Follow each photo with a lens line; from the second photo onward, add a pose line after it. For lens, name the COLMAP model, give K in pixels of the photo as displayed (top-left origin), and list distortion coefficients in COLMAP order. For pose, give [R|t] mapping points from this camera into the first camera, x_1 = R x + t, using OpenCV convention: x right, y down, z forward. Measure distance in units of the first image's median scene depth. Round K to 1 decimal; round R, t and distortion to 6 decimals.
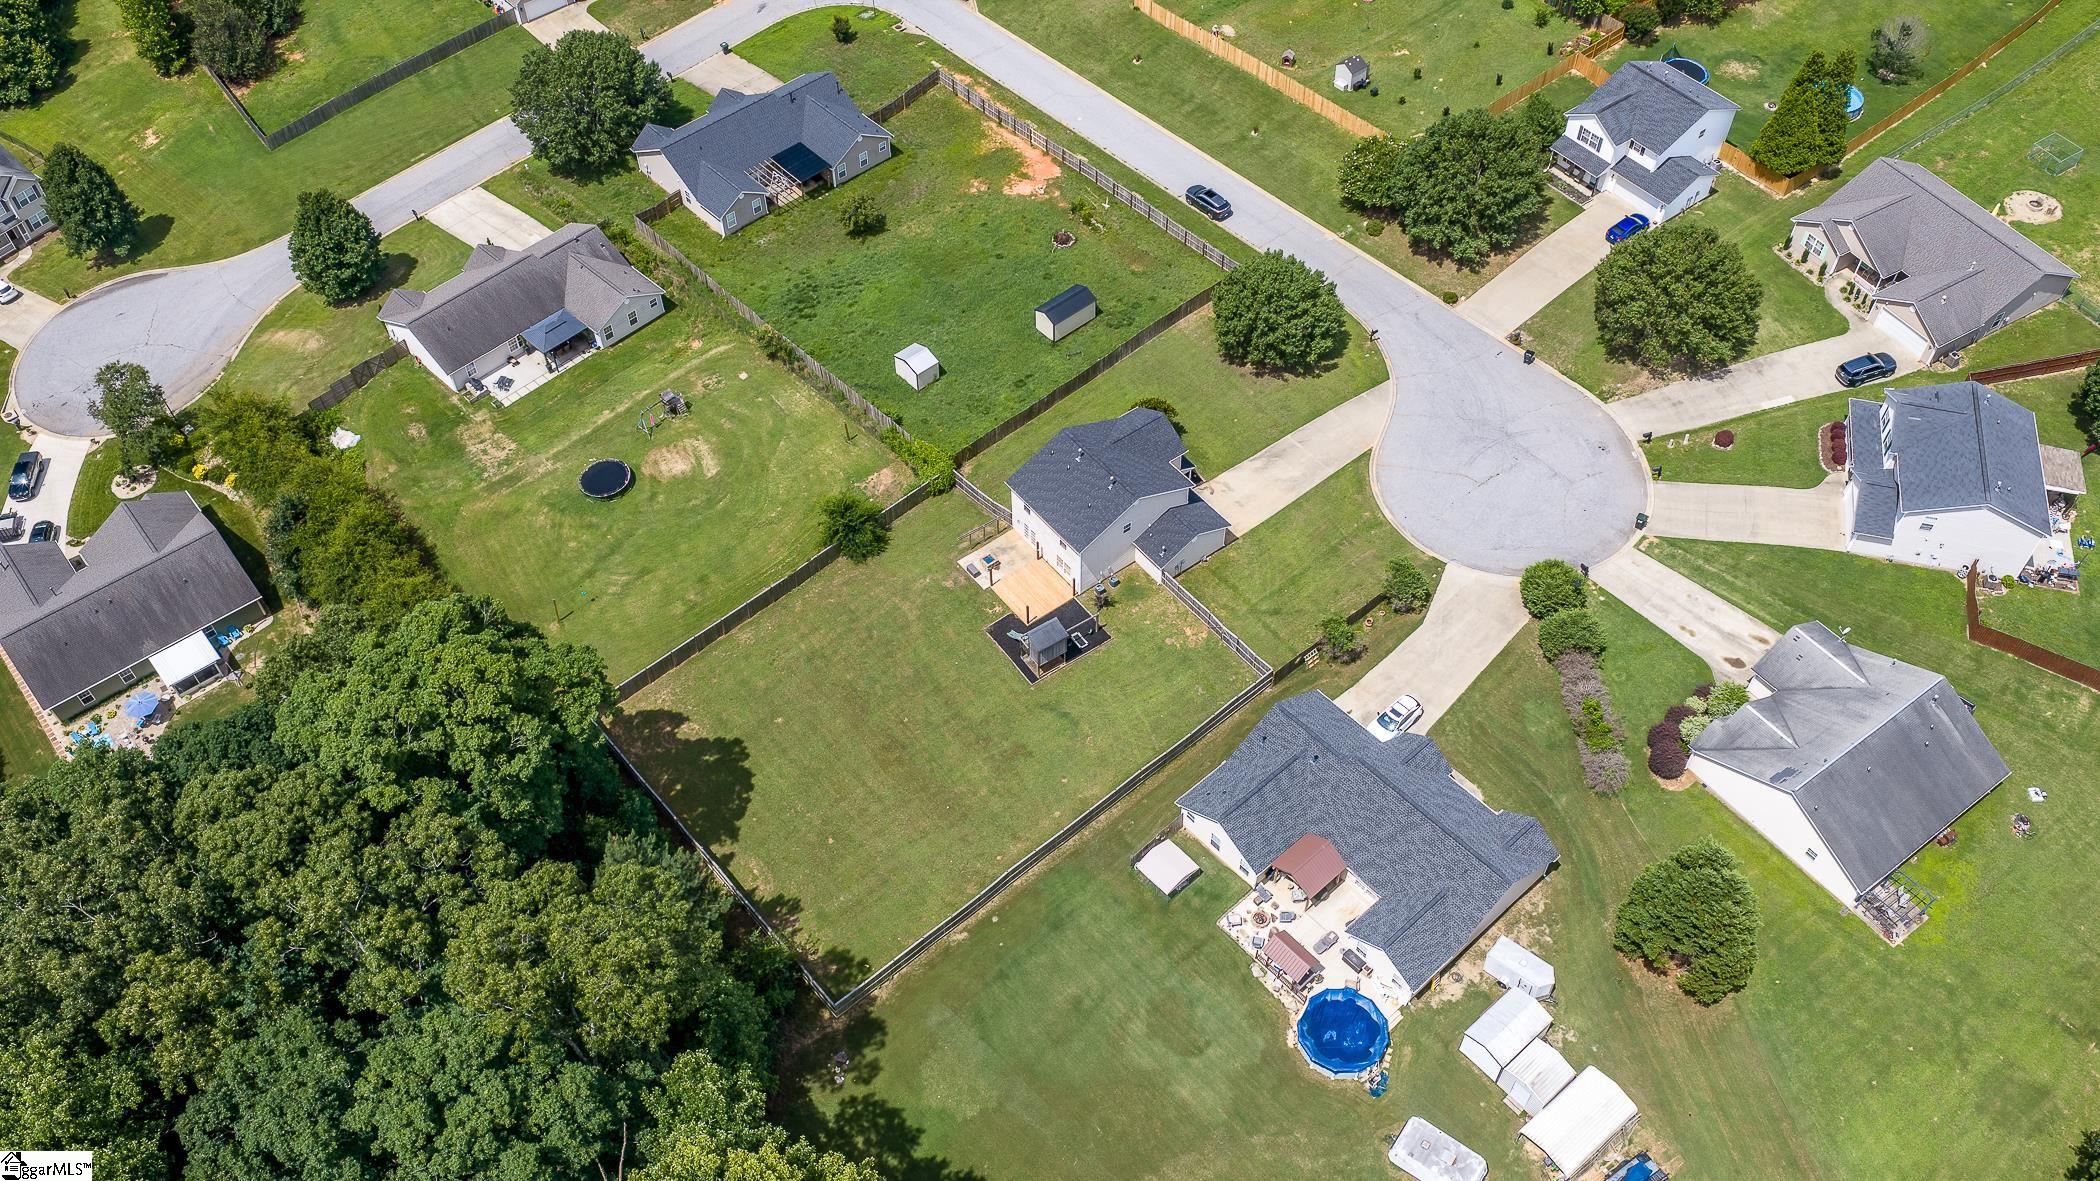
lens RADIAL K [[1734.6, 0, 1054.9], [0, 1734.6, 595.4], [0, 0, 1]] dist [0.039362, -0.075974]
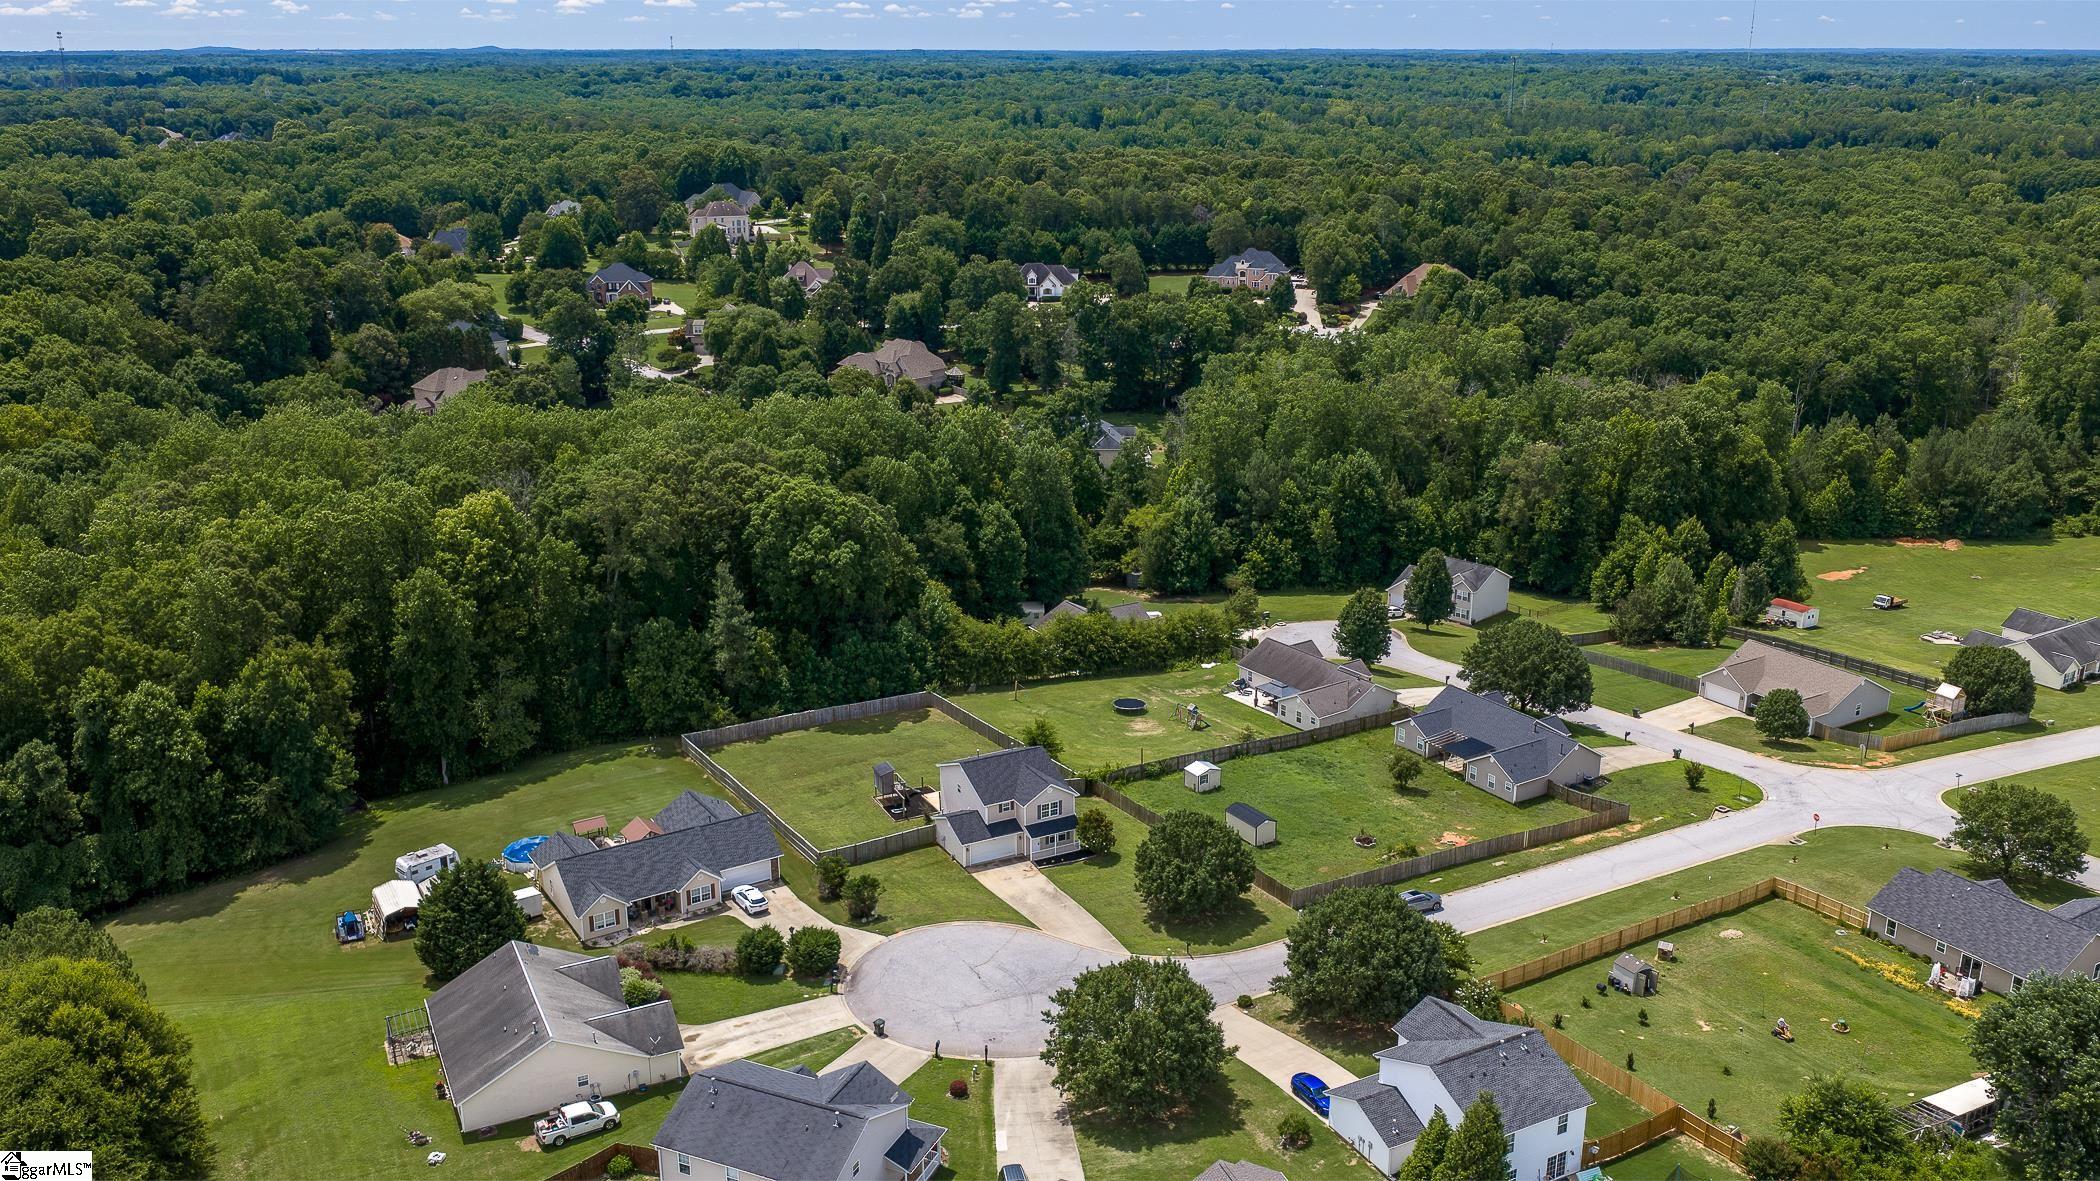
lens RADIAL K [[1734.6, 0, 1054.9], [0, 1734.6, 595.4], [0, 0, 1]] dist [0.039362, -0.075974]
pose [[-0.168260, 0.302680, -0.938122, 1.113897], [-0.760487, 0.565650, 0.318904, -0.545287], [0.627174, 0.767089, 0.135008, 0.695644]]
